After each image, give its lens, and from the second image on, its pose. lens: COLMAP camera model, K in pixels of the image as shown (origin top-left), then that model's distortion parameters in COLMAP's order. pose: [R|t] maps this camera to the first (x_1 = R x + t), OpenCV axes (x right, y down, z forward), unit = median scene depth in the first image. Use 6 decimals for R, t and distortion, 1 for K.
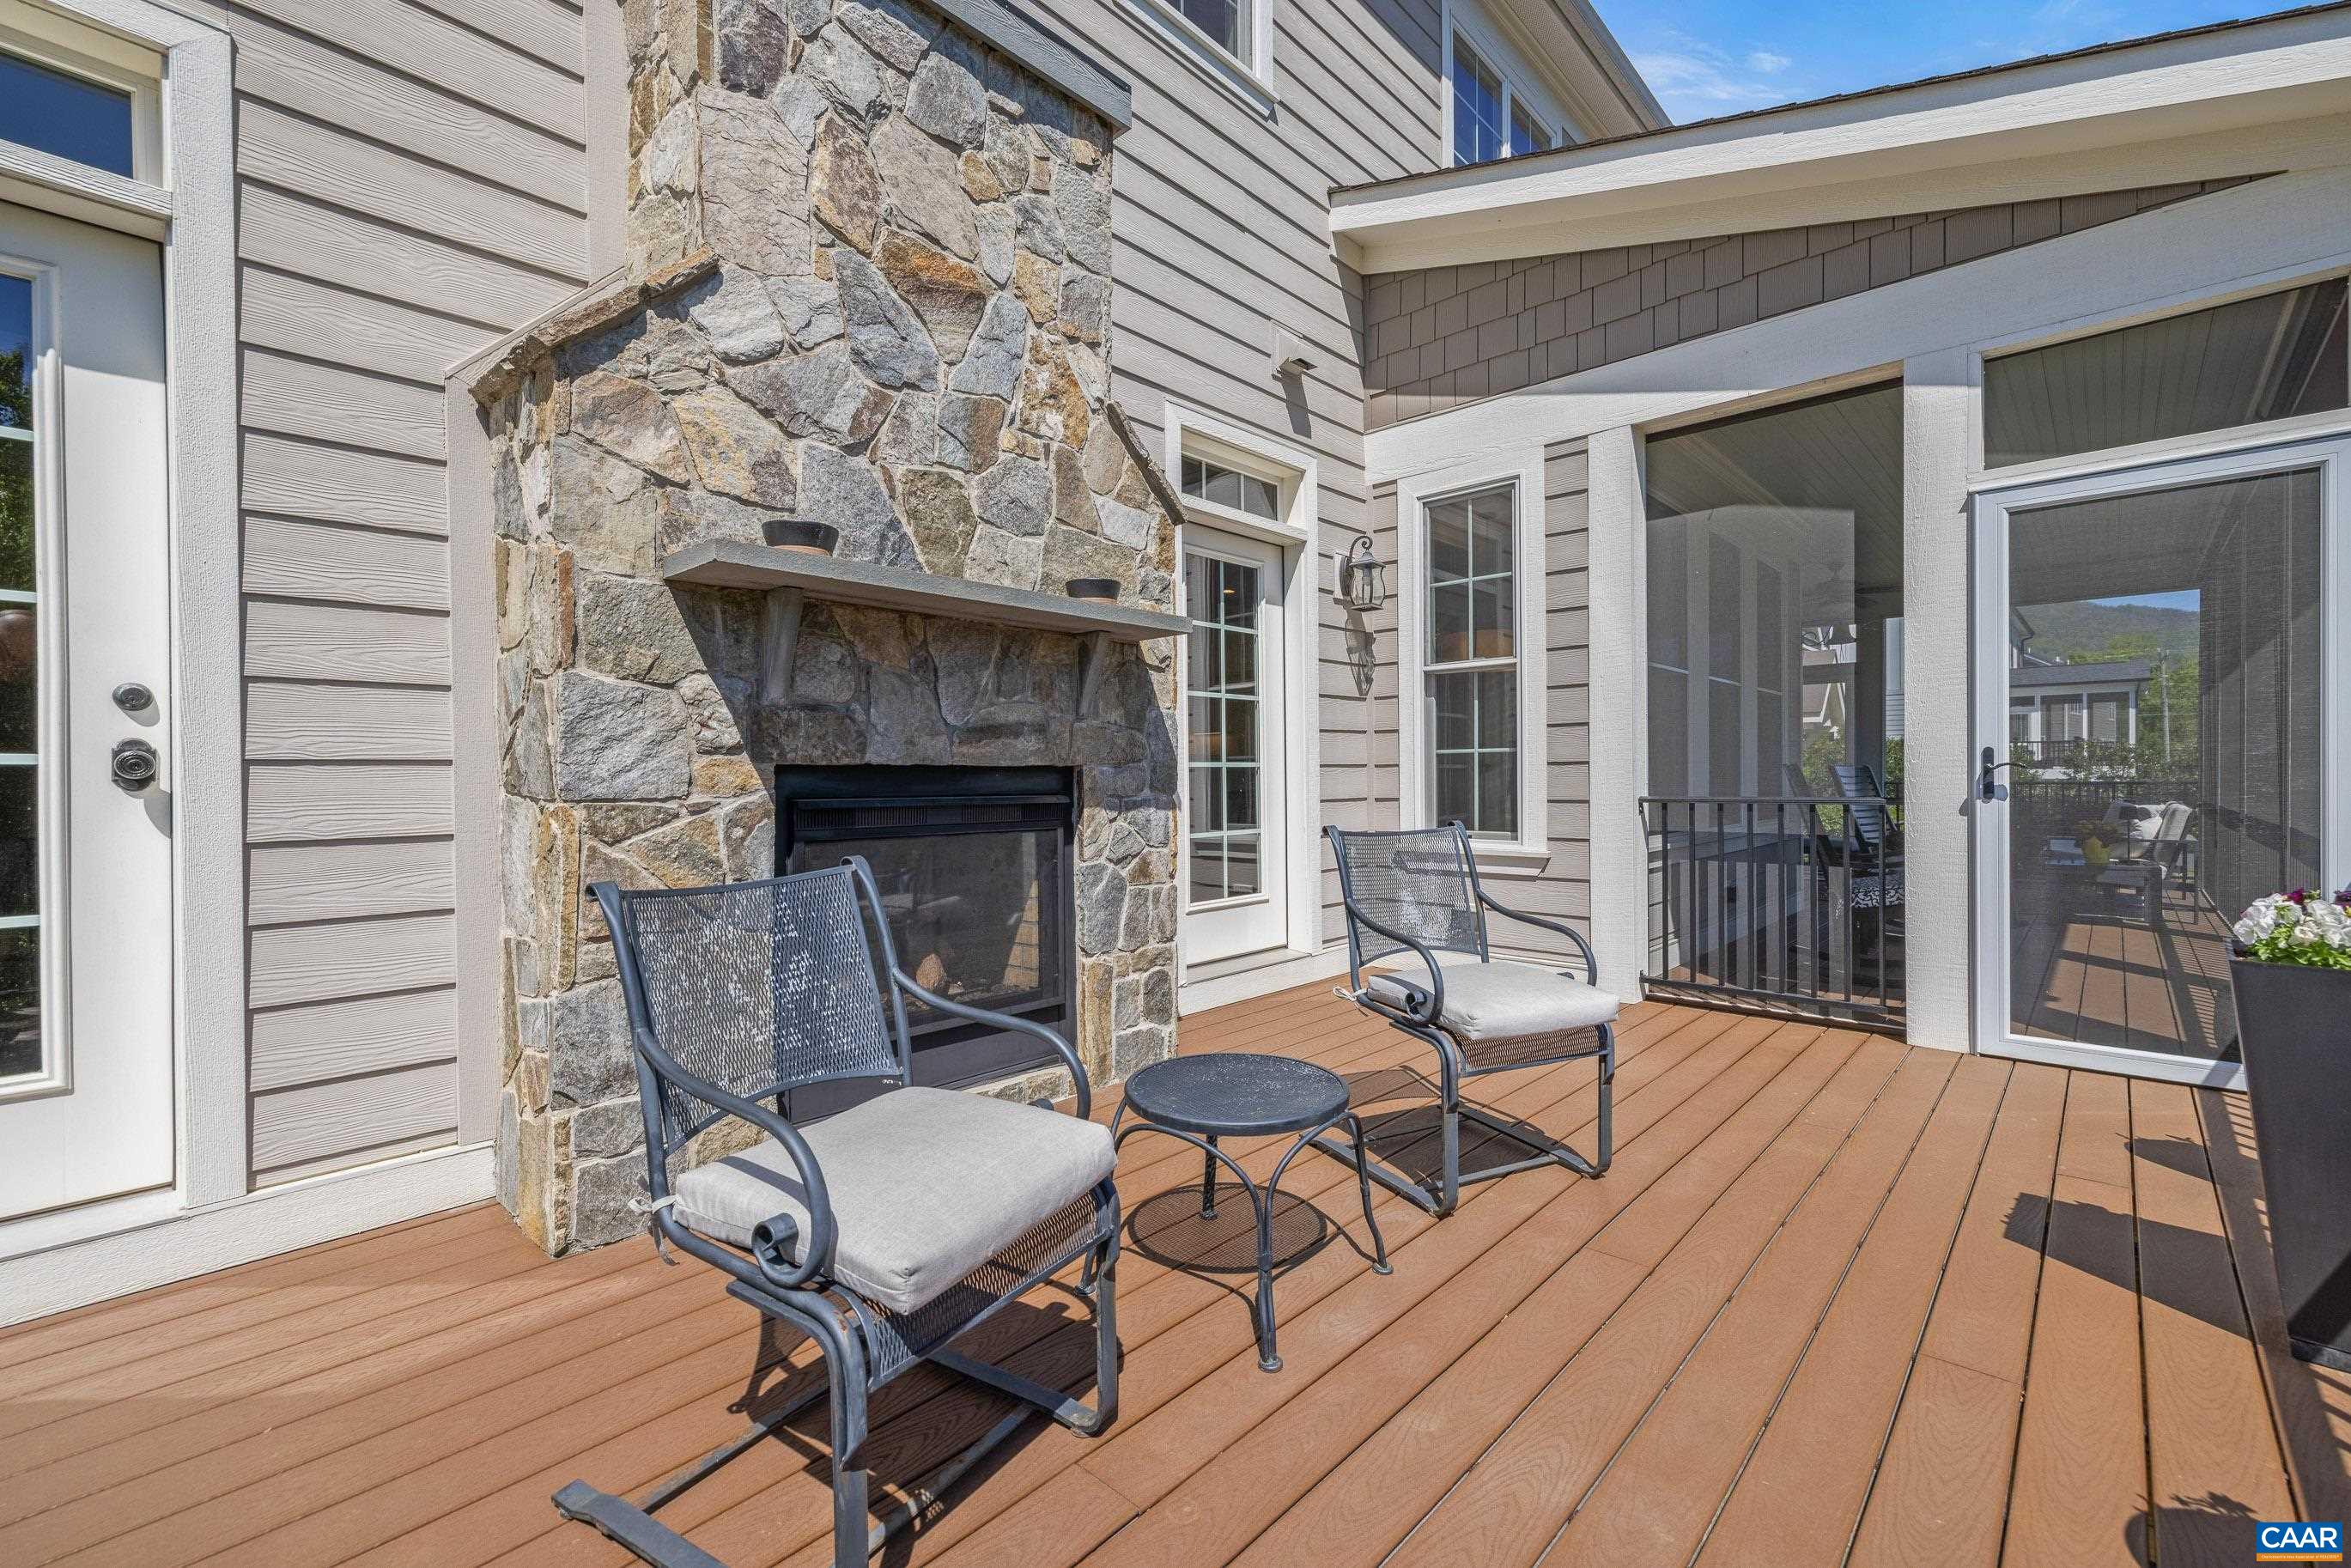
lens RADIAL K [[993.4, 0, 1176.4], [0, 993.4, 783.3], [0, 0, 1]] dist [0.003350, -0.000622]
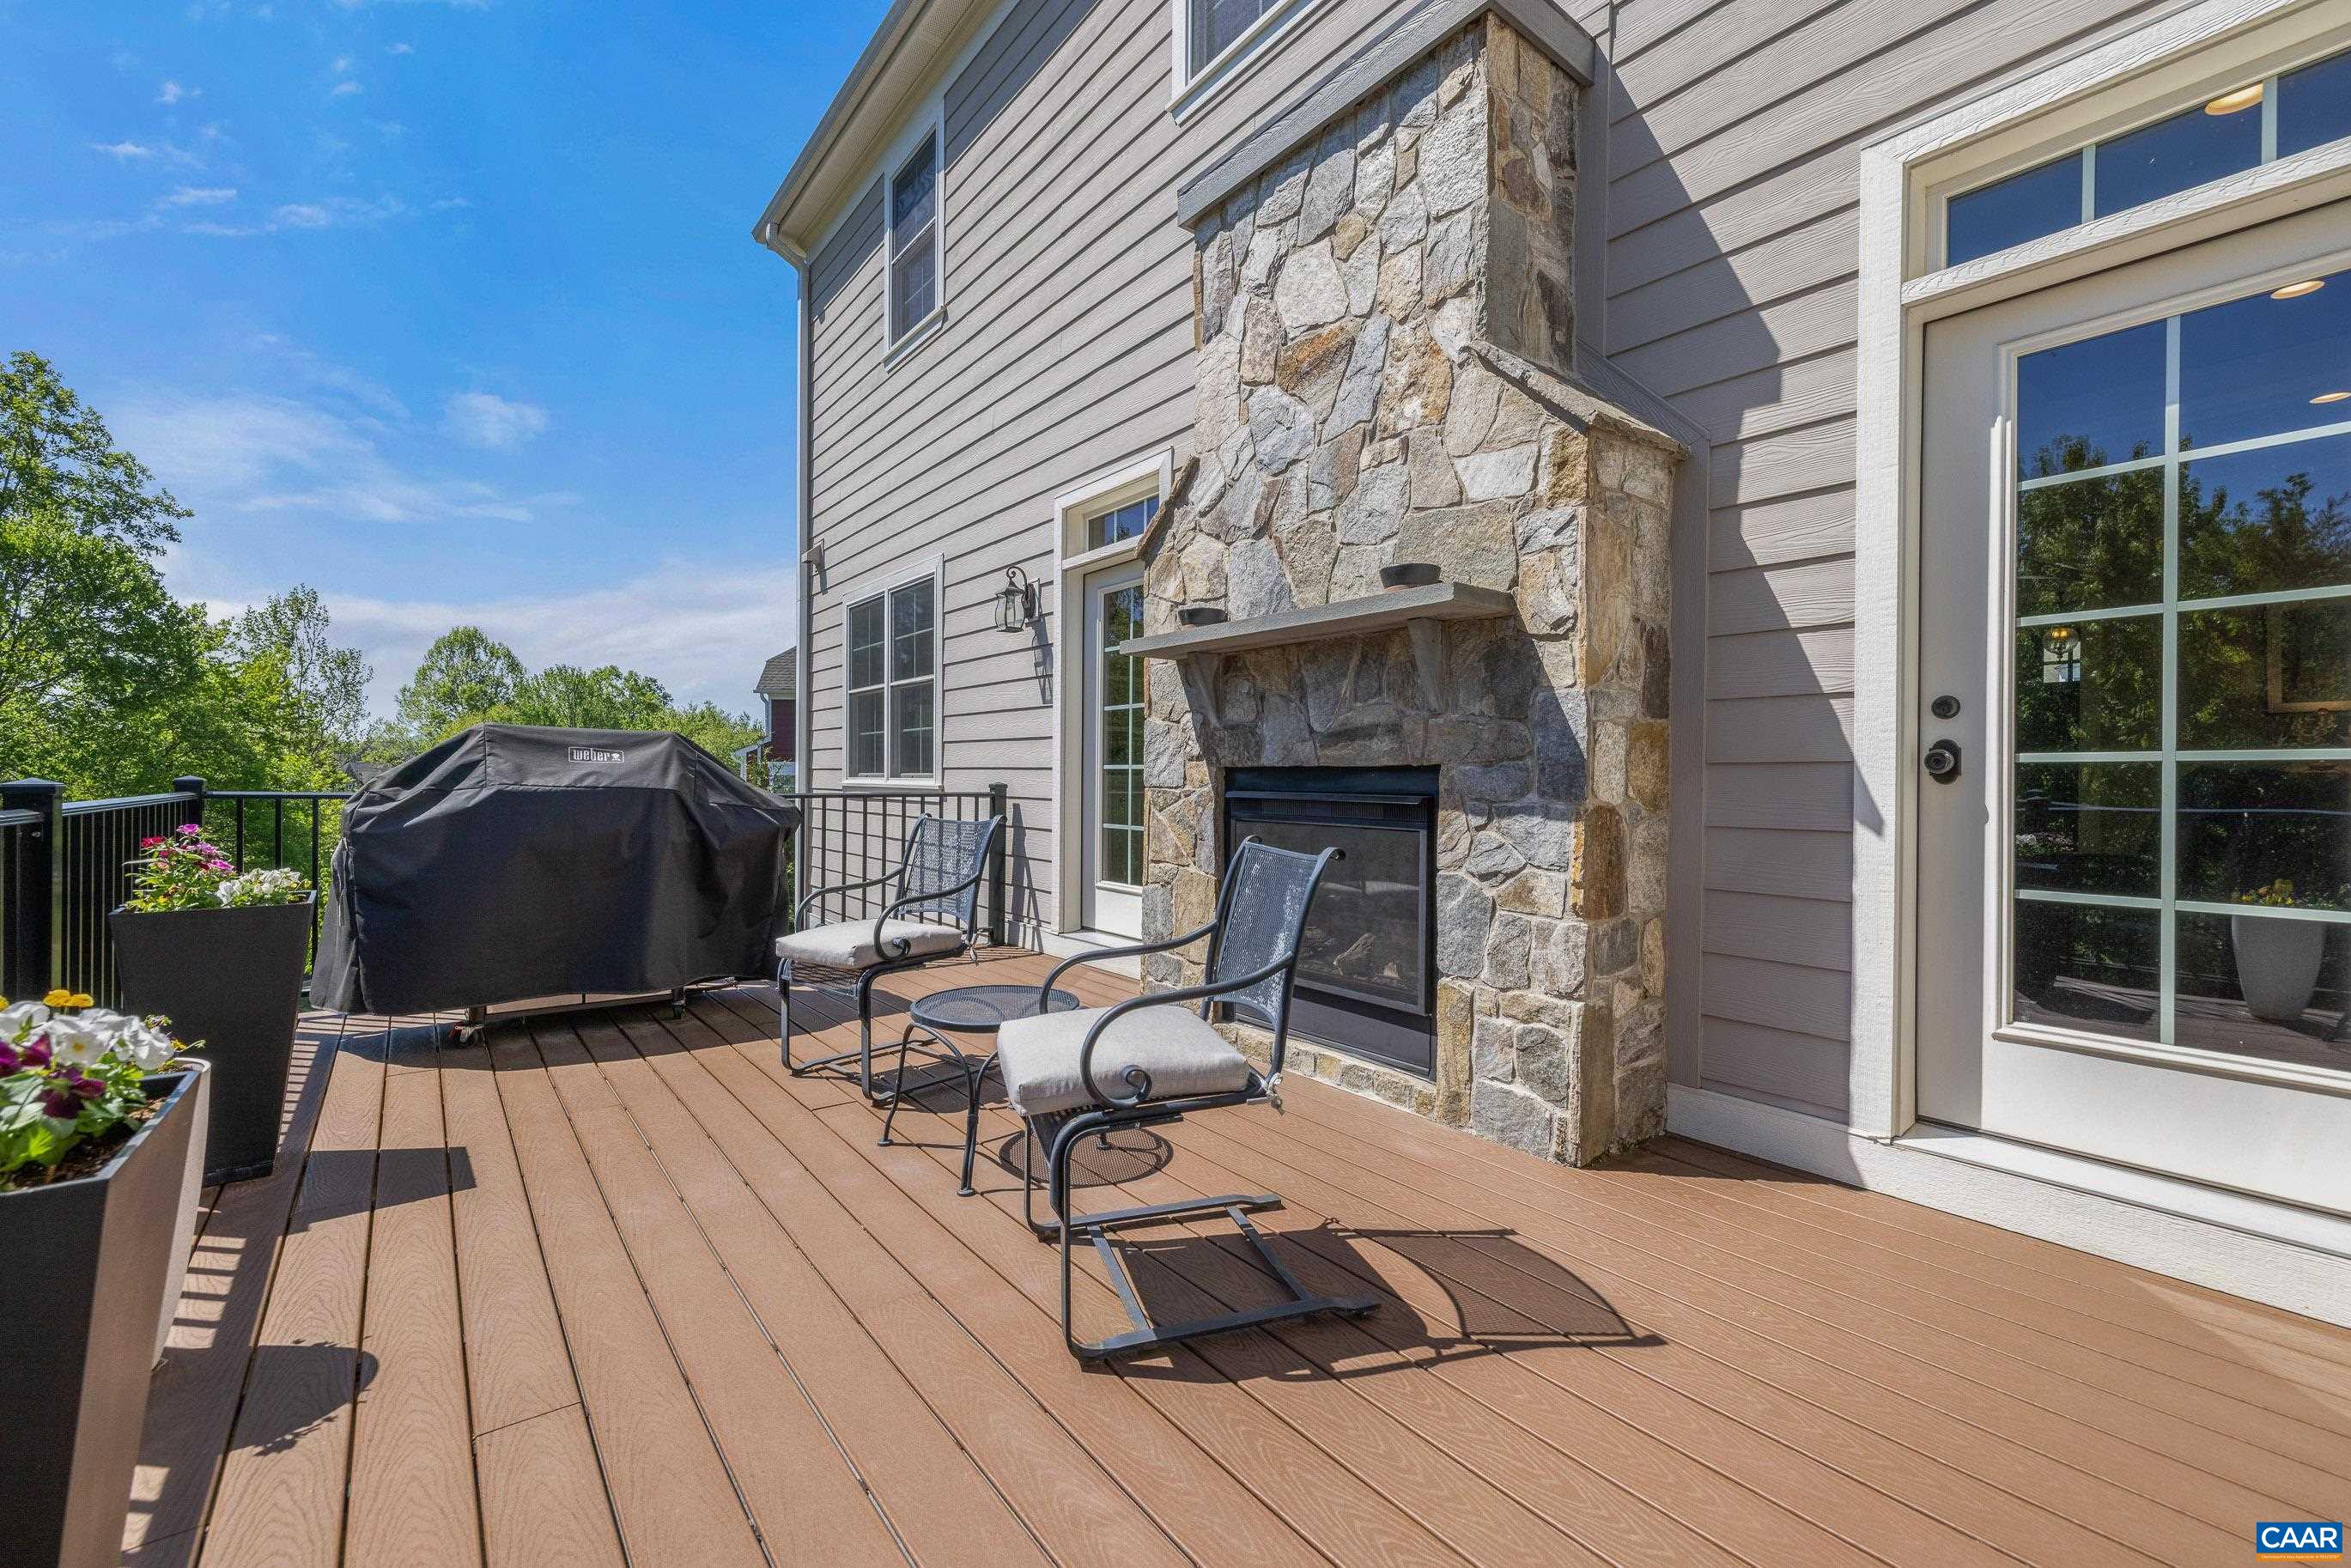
lens RADIAL K [[993.4, 0, 1189.8], [0, 993.4, 781.6], [0, 0, 1]] dist [0.003350, -0.000622]
pose [[-0.150070, 0.008131, -0.988642, 0.952308], [-0.012327, 0.999873, 0.010095, -0.009832], [0.988599, 0.013702, -0.149951, 1.025406]]
